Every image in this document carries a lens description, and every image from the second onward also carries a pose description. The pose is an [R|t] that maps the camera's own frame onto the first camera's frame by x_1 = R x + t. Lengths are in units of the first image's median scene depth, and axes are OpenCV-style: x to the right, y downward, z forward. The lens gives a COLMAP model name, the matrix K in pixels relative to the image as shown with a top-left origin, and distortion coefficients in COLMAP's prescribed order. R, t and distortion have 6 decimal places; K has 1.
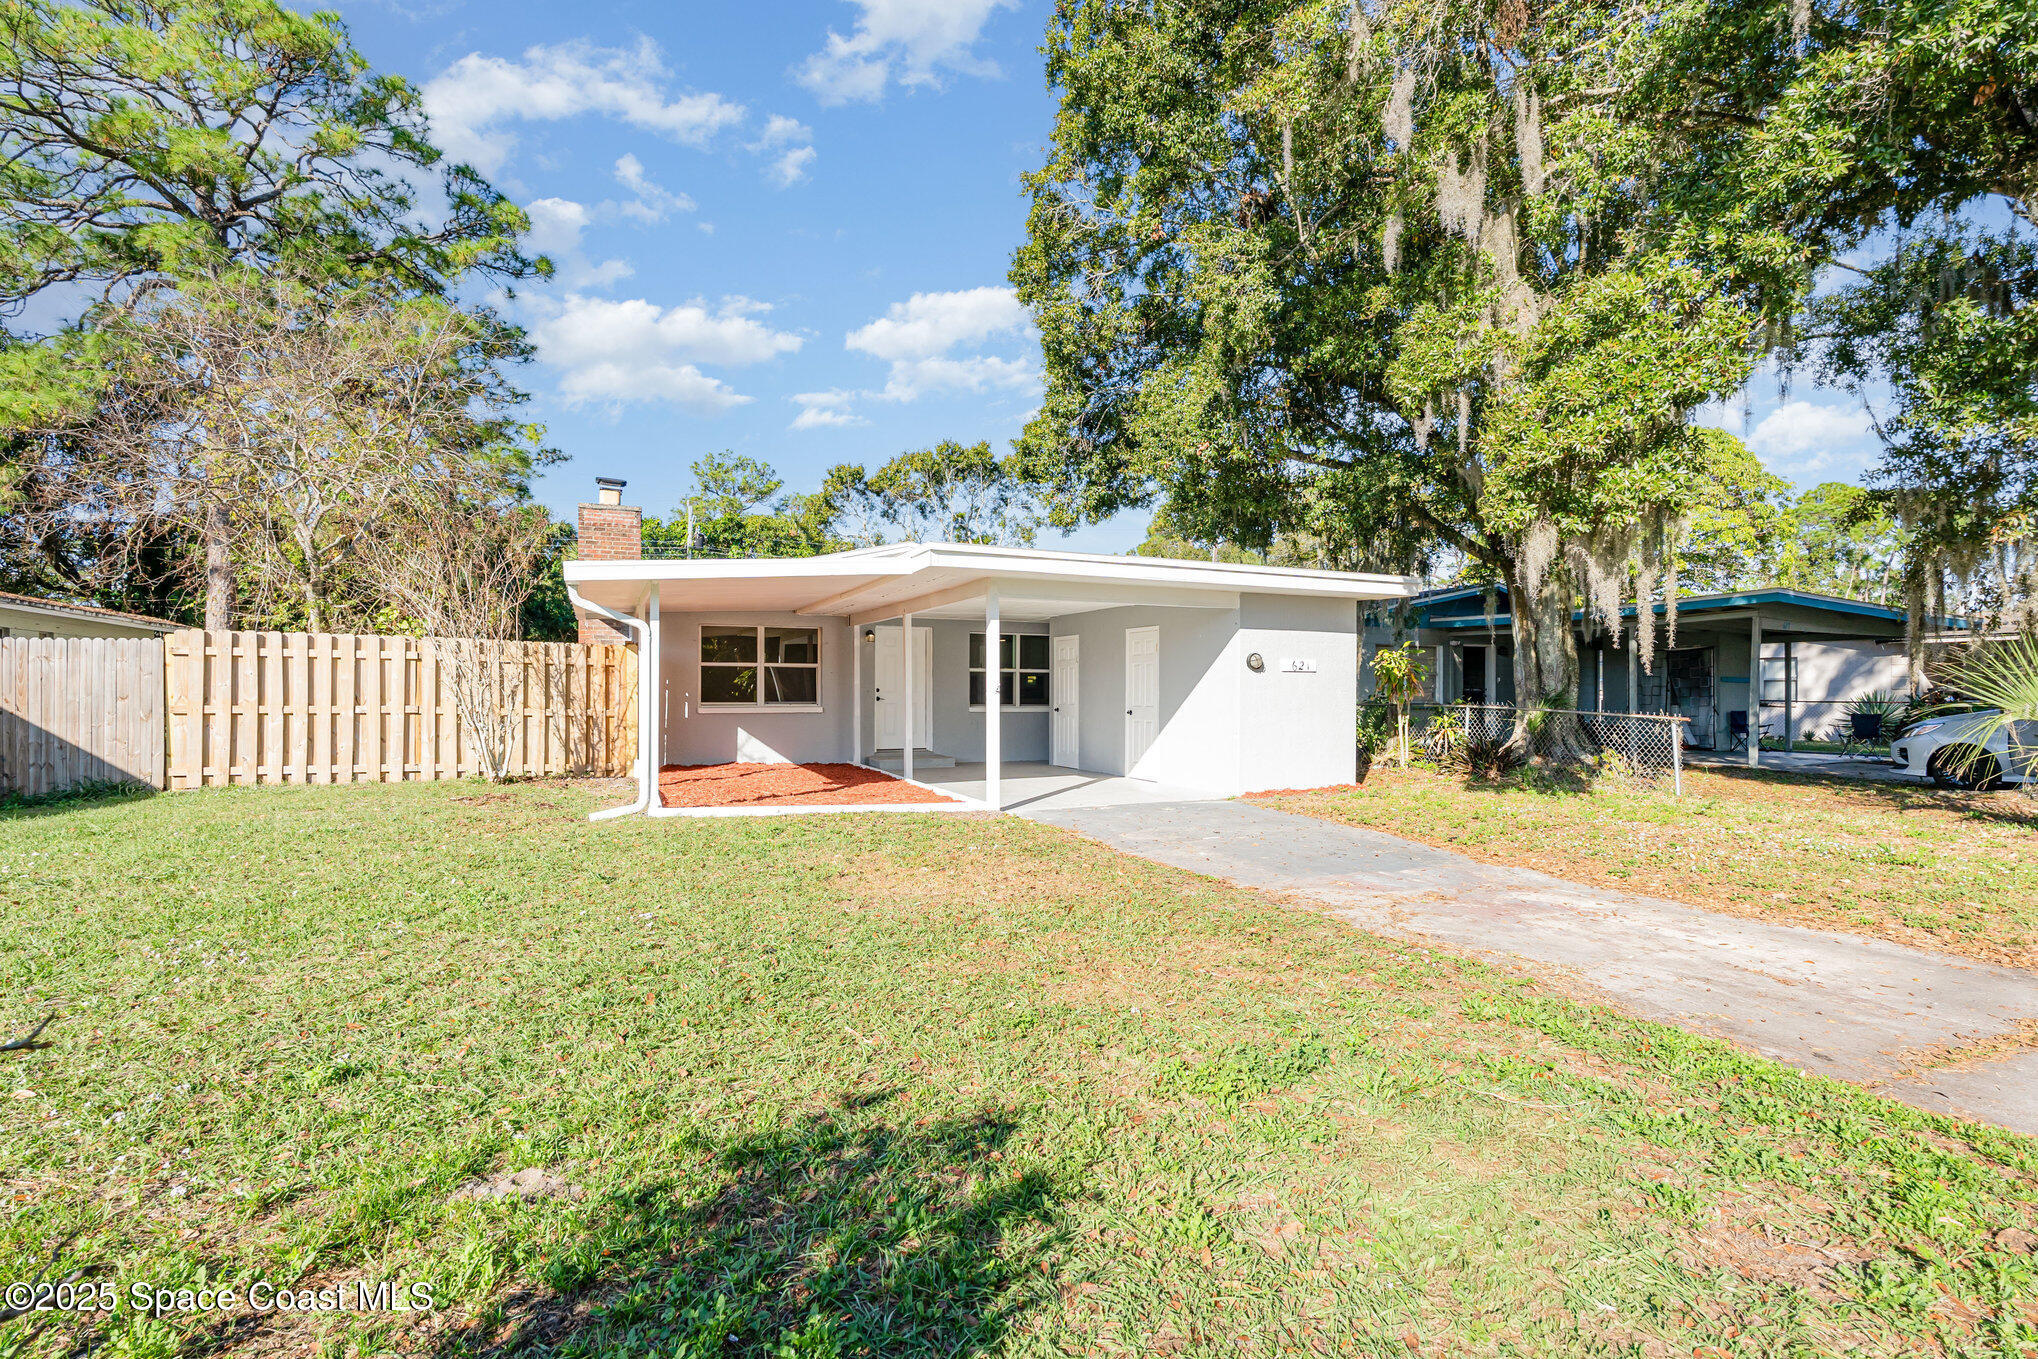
lens RADIAL K [[977.2, 0, 1016.3], [0, 977.2, 692.8], [0, 0, 1]] dist [-0.002226, -0.000469]
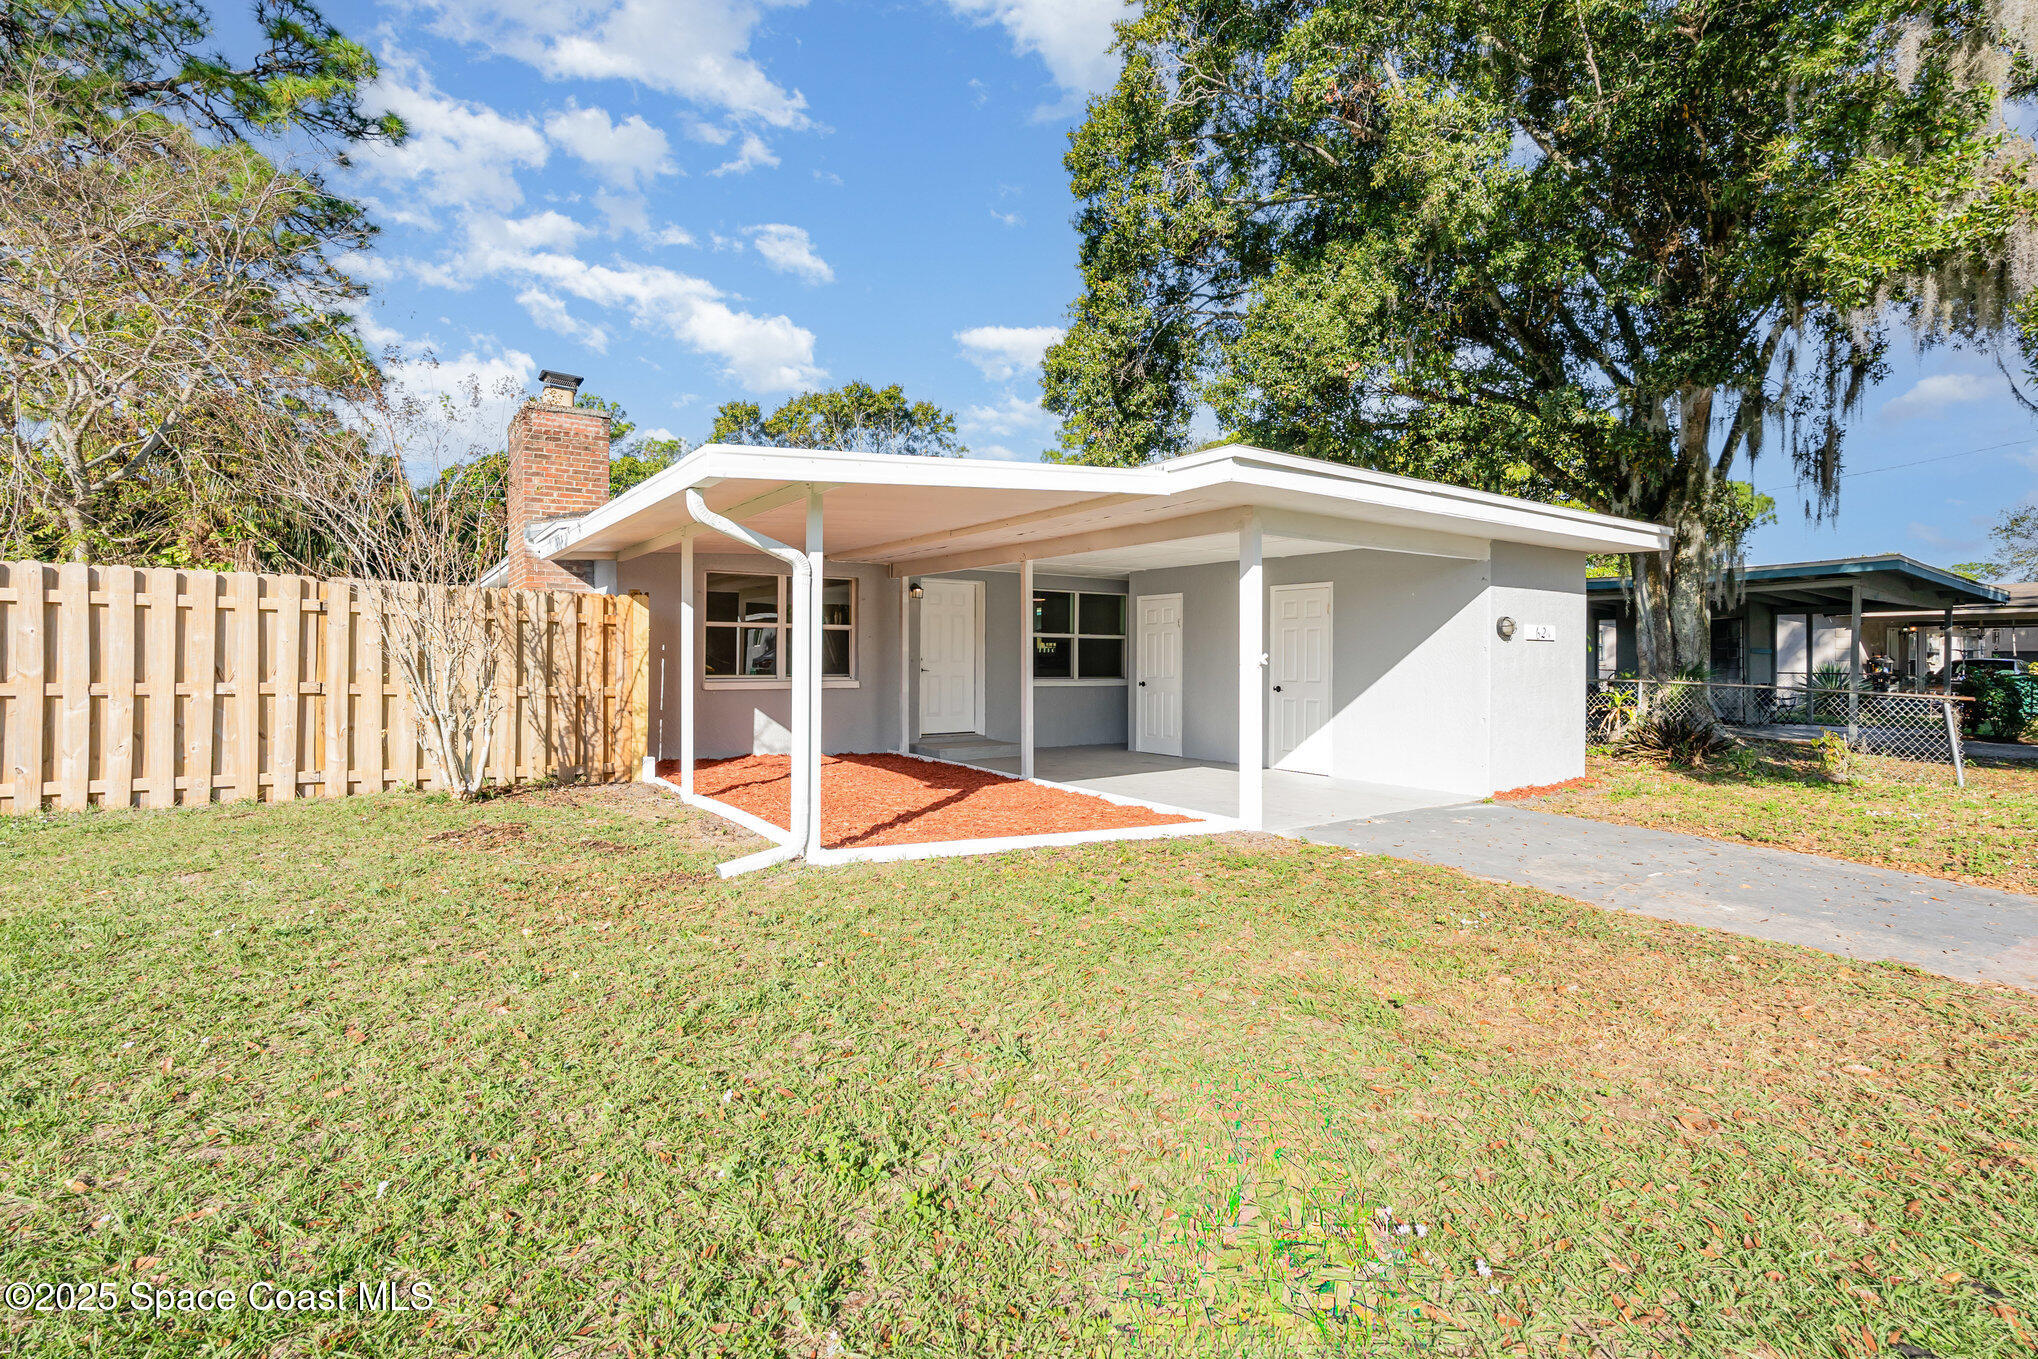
lens RADIAL K [[977.2, 0, 1021.7], [0, 977.2, 658.9], [0, 0, 1]] dist [-0.002226, -0.000469]
pose [[0.983773, 0.004077, 0.179370, -0.251128], [-0.004027, 0.999992, -0.000642, -0.003747], [-0.179371, -0.000090, 0.983781, 0.255287]]
